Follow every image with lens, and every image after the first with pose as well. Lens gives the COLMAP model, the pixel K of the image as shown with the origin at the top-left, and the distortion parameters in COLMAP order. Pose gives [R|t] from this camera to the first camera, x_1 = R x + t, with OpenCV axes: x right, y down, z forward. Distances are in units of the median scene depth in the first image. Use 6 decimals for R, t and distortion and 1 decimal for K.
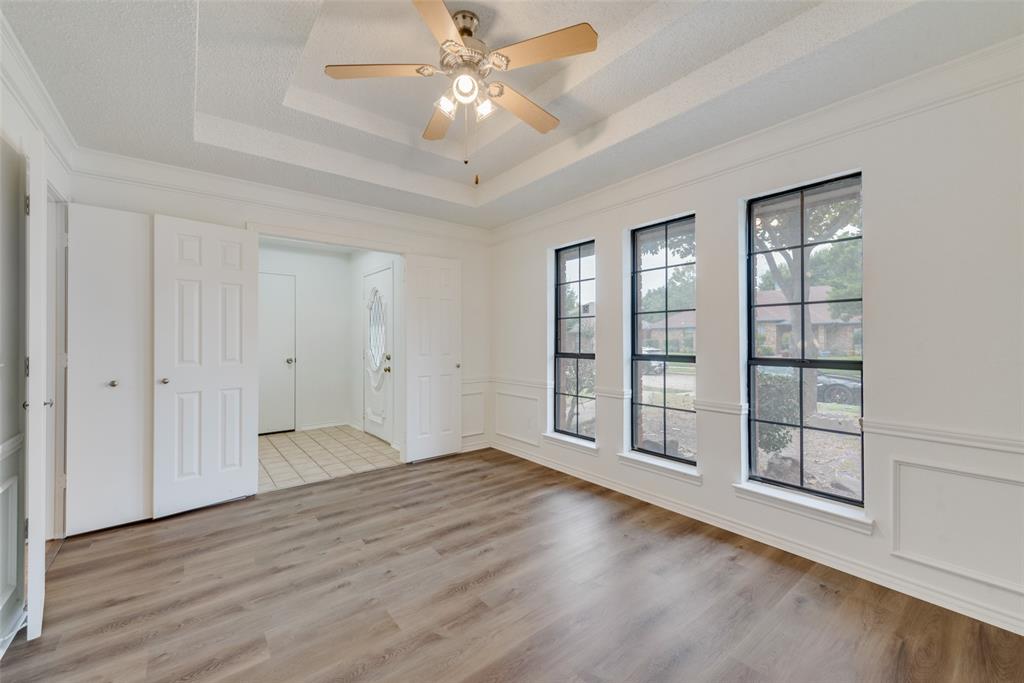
lens RADIAL K [[444.5, 0, 518.8], [0, 444.5, 336.1], [0, 0, 1]] dist [0.021201, -0.006689]
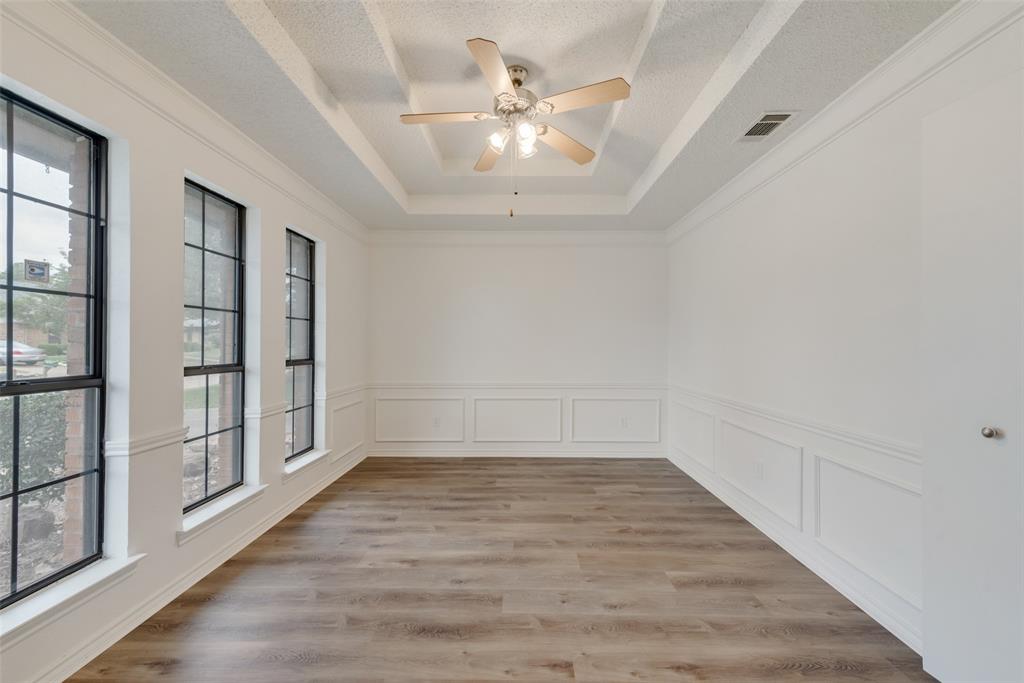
lens RADIAL K [[444.5, 0, 518.8], [0, 444.5, 336.1], [0, 0, 1]] dist [0.021201, -0.006689]
pose [[-0.802403, 0.010002, 0.596699, -0.755295], [-0.003570, 0.999761, -0.021559, 0.009270], [-0.596772, -0.019429, -0.802175, 1.770792]]
